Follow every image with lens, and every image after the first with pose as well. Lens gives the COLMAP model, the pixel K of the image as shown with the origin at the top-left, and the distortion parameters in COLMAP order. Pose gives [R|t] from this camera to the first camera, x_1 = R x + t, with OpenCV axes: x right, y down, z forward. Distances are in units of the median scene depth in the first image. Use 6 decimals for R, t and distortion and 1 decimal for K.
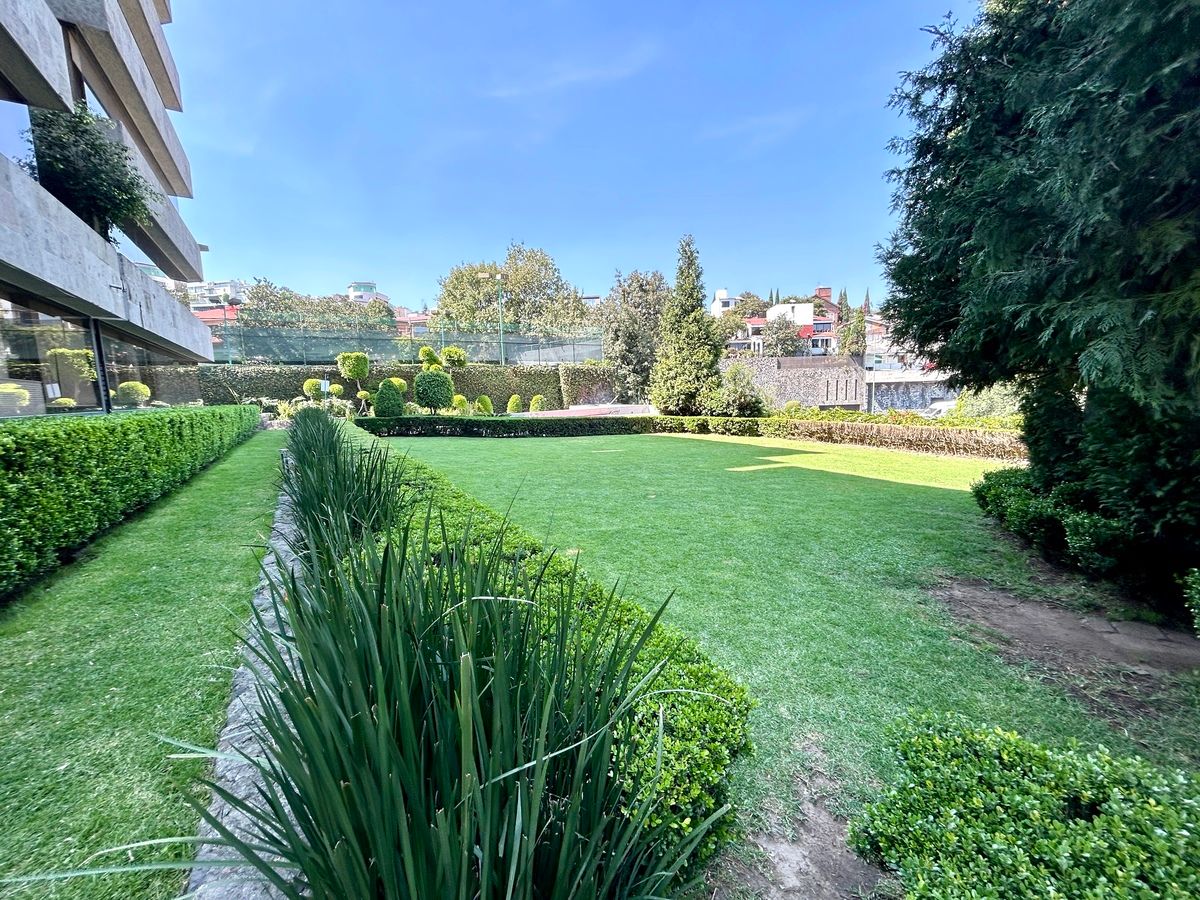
lens RADIAL K [[487.3, 0, 601.0], [0, 487.3, 451.5], [0, 0, 1]] dist [0.004164, -0.000757]
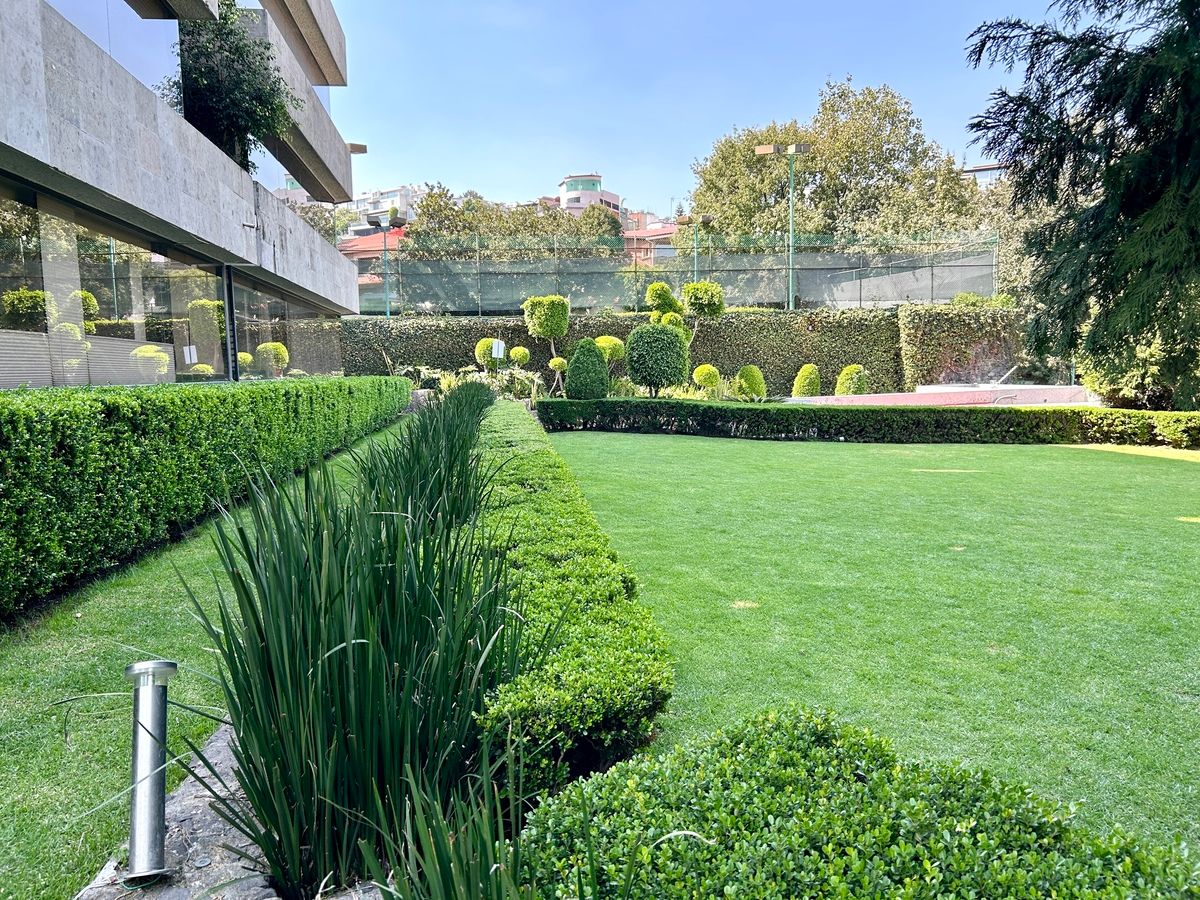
lens RADIAL K [[913.7, 0, 597.3], [0, 913.7, 456.1], [0, 0, 1]] dist [0.055523, -0.037872]
pose [[0.909447, 0.047776, -0.413066, 0.051355], [-0.054333, 0.998514, -0.004135, 0.004515], [0.412255, 0.026204, 0.910692, -0.039358]]
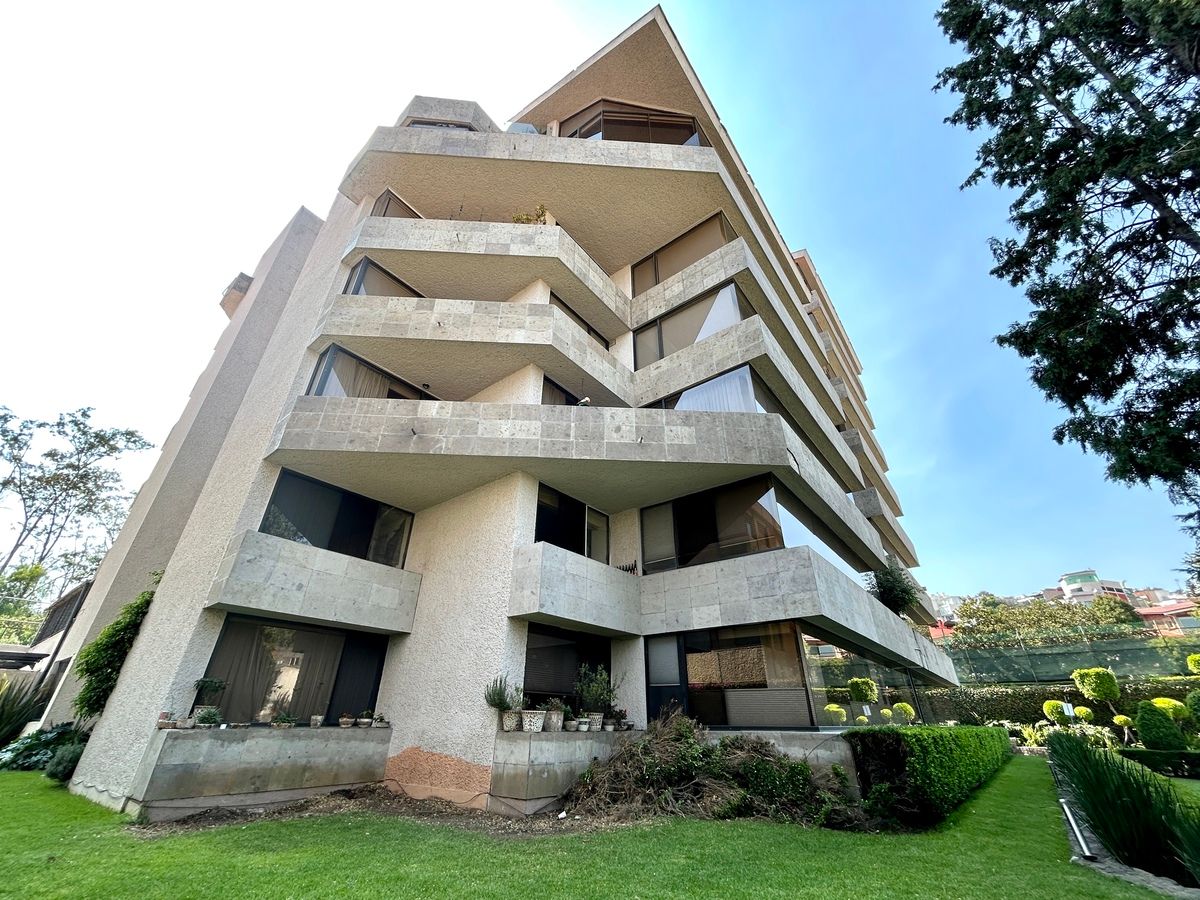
lens RADIAL K [[487.3, 0, 599.0], [0, 487.3, 449.8], [0, 0, 1]] dist [0.004164, -0.000757]
pose [[0.348089, -0.432257, -0.831858, 0.140141], [-0.127206, 0.857366, -0.498740, 0.027870], [0.928791, 0.279424, 0.243454, -0.244426]]
